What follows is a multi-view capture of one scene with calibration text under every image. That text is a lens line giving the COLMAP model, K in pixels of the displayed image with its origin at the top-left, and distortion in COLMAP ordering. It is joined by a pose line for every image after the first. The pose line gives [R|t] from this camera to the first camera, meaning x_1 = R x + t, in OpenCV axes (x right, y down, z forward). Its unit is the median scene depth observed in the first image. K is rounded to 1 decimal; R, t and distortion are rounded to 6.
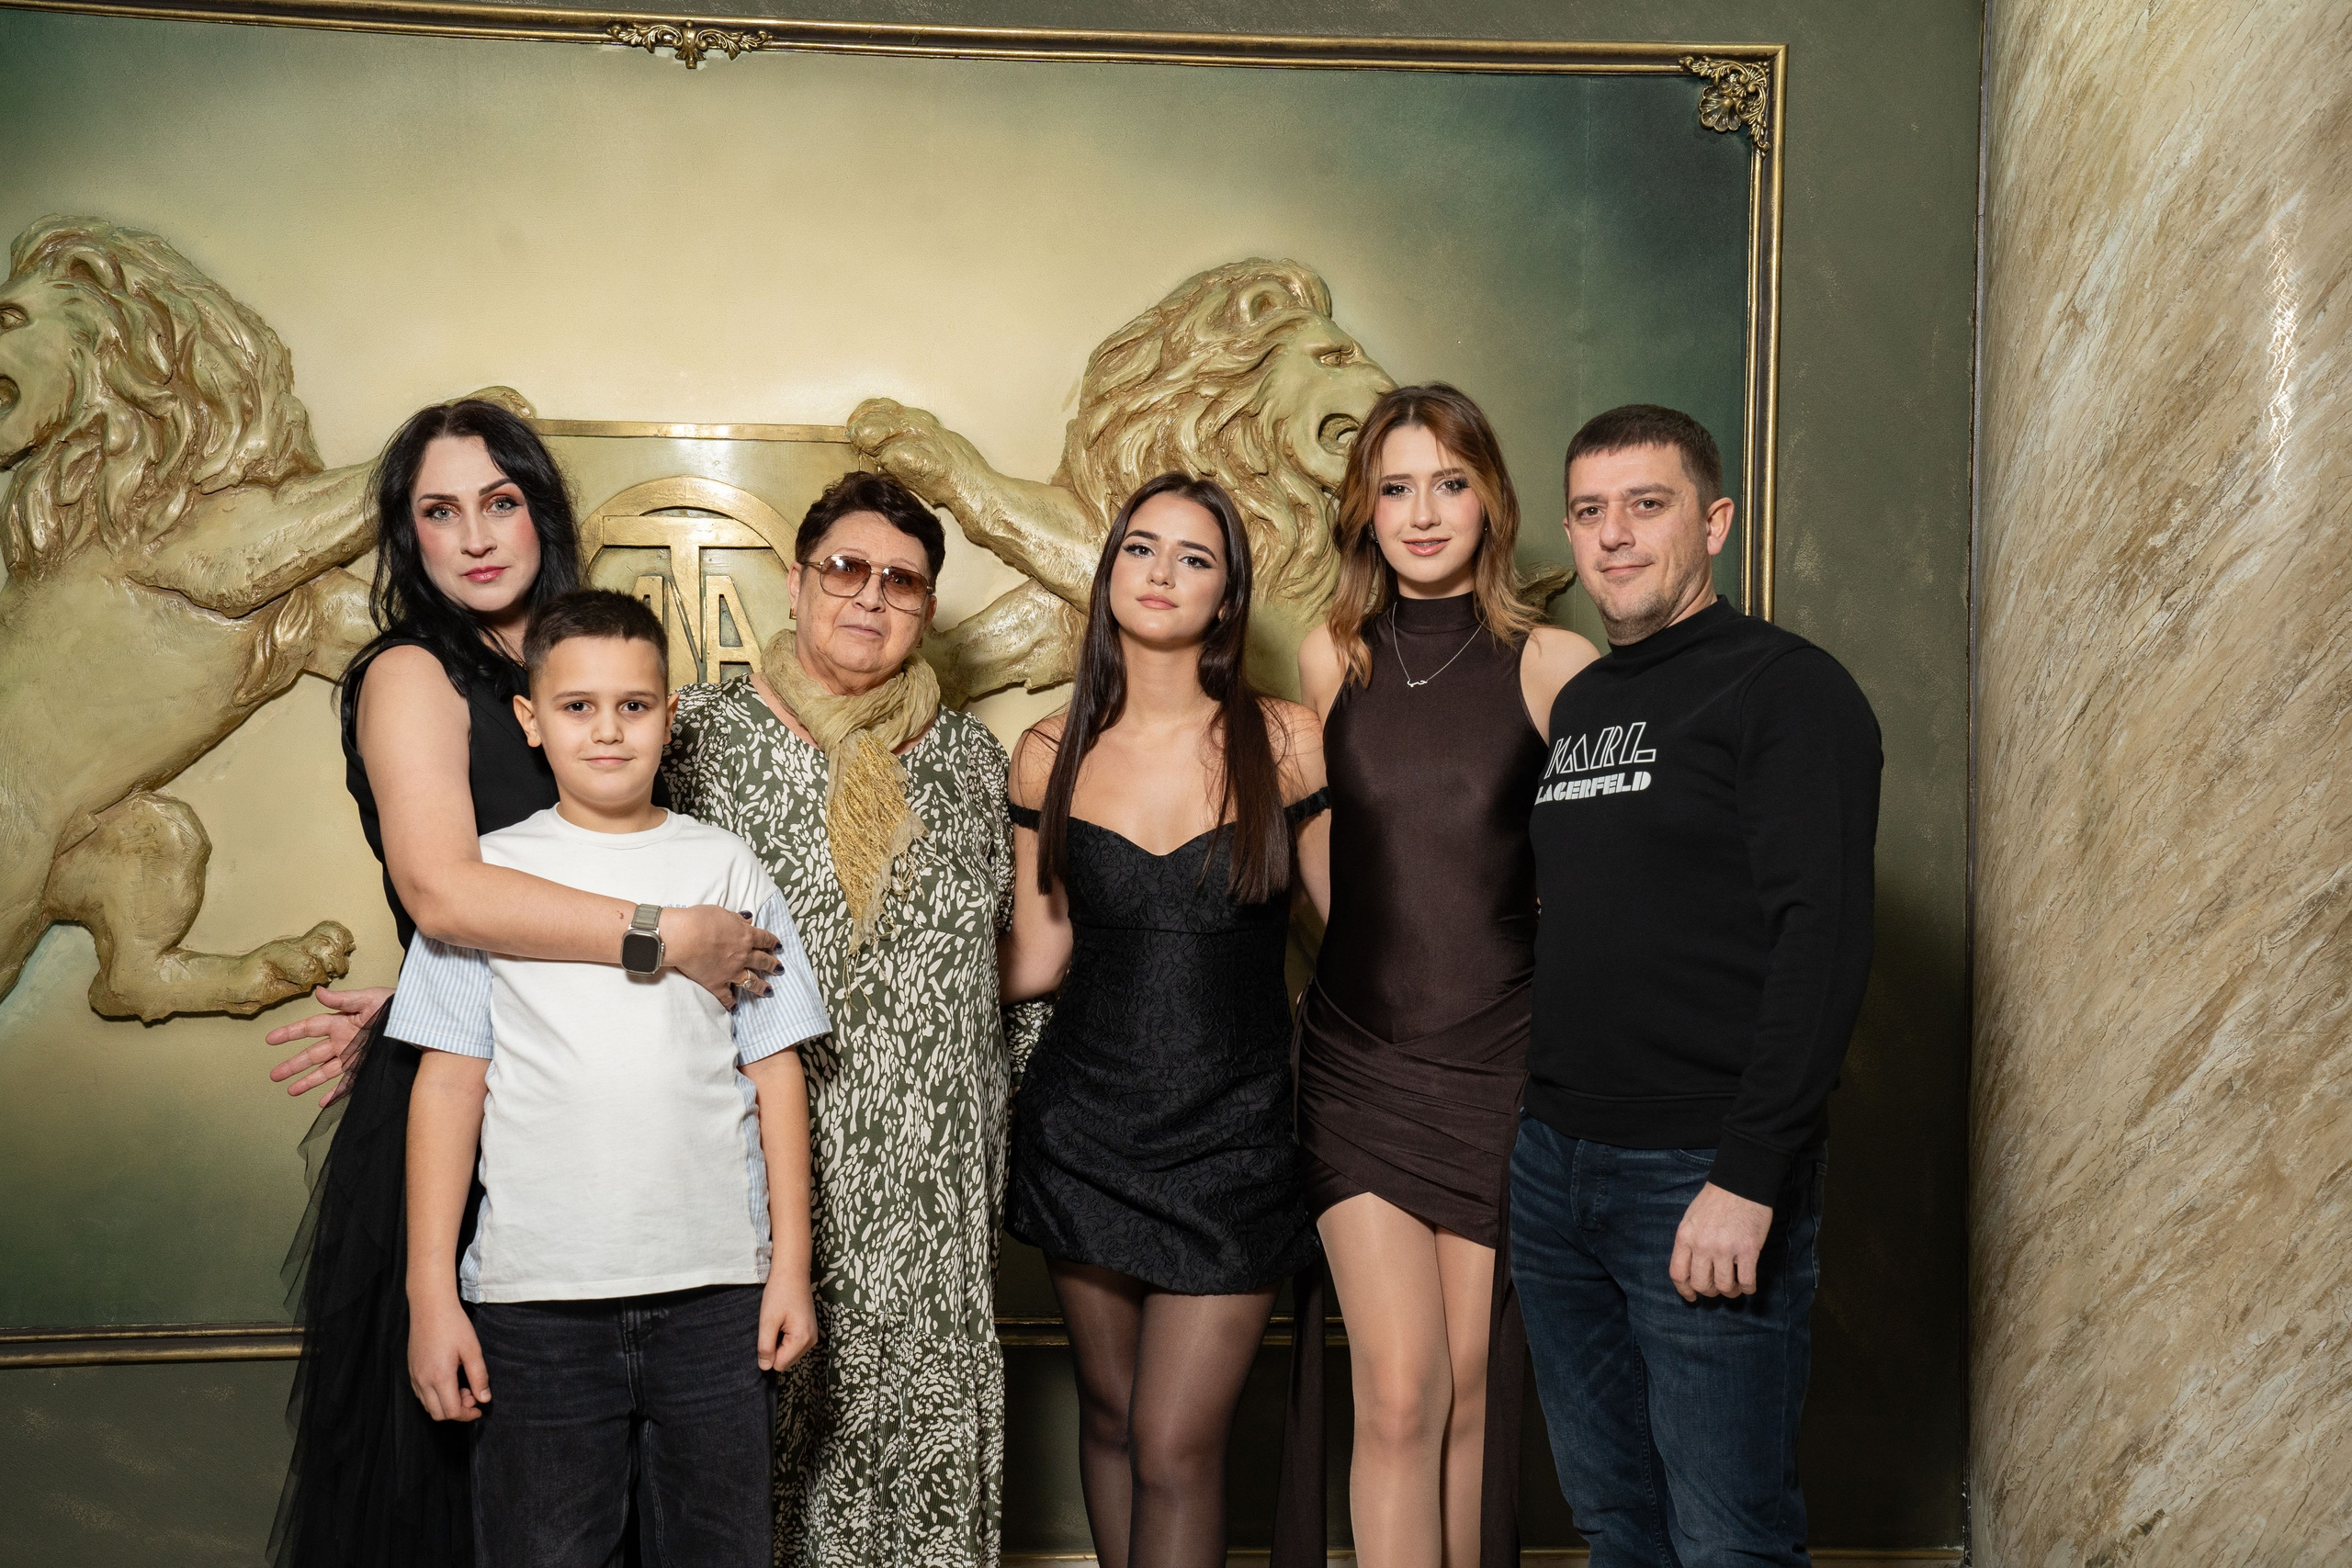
lens RADIAL K [[2731.4, 0, 1176.0], [0, 2731.4, 784.0], [0, 0, 1]] dist [0.093919, 0.180400]
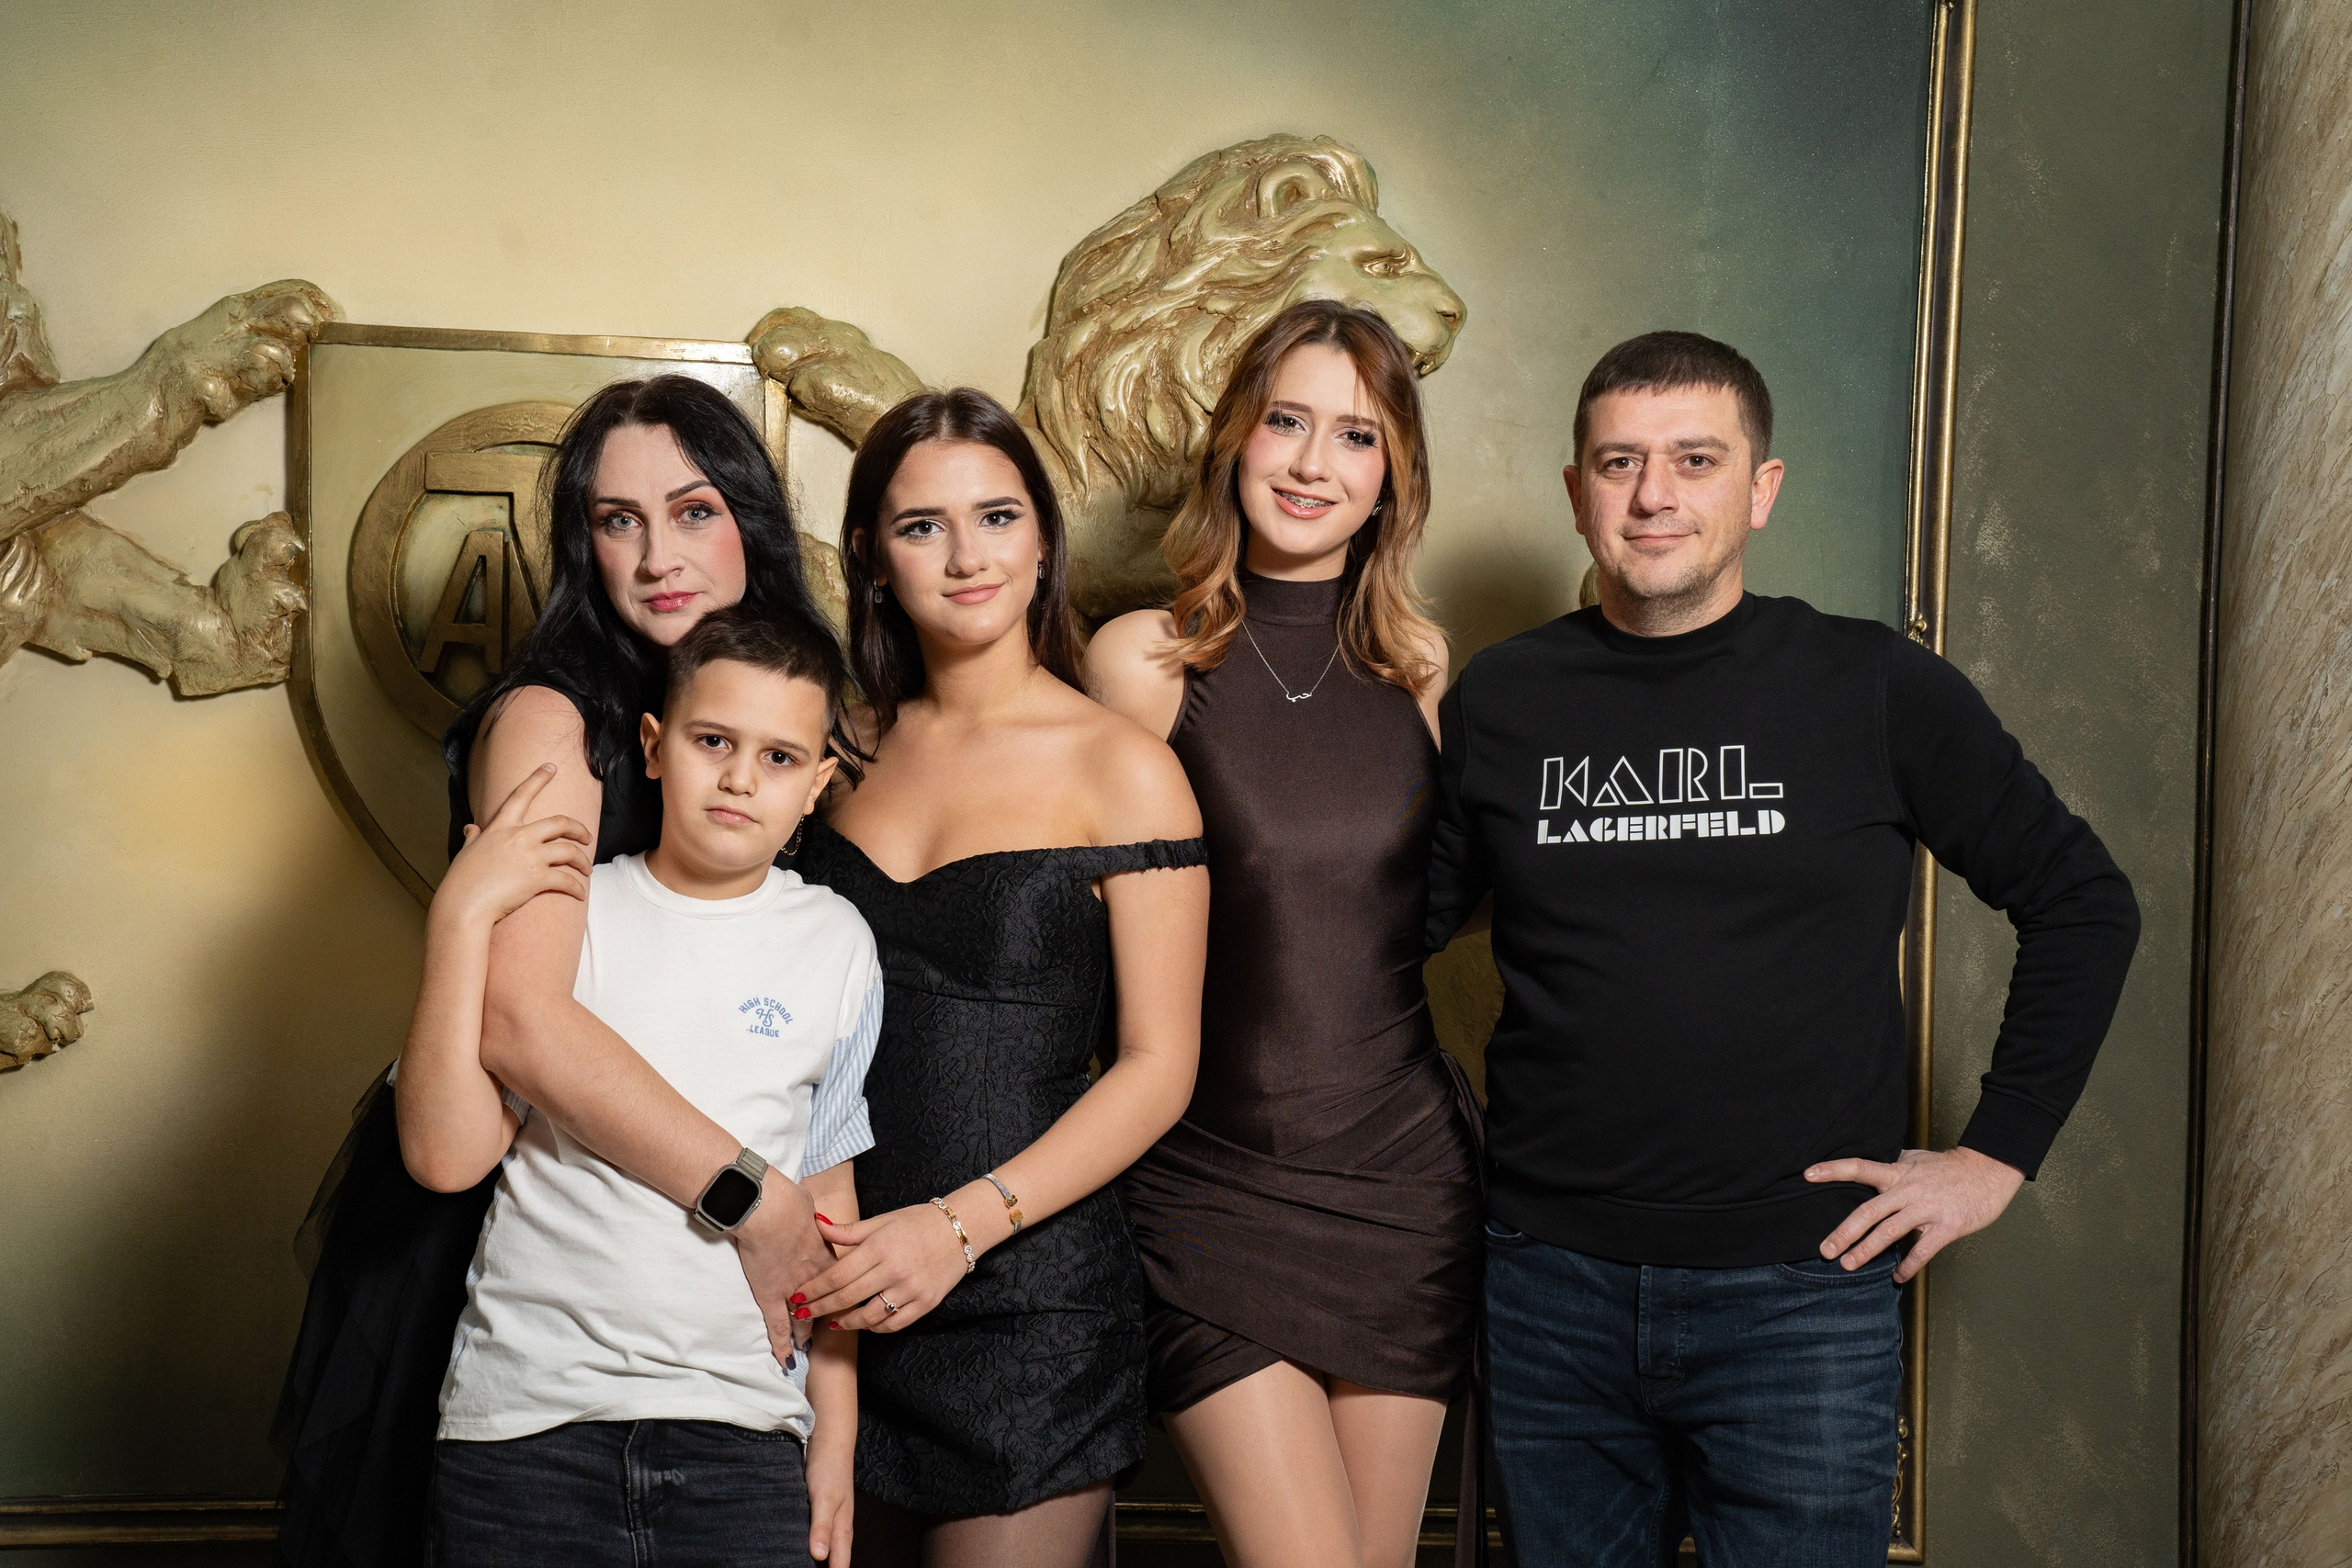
lens RADIAL K [[3004.5, 0, 1176.0], [0, 3004.5, 784.0], [0, 0, 1]] dist [0.156142, 0.236971]
pose [[0.999716, 0.019105, -0.014270, 0.014907], [-0.019126, 0.999816, -0.001358, -0.007326], [0.014241, 0.001631, 0.999897, 0.150519]]
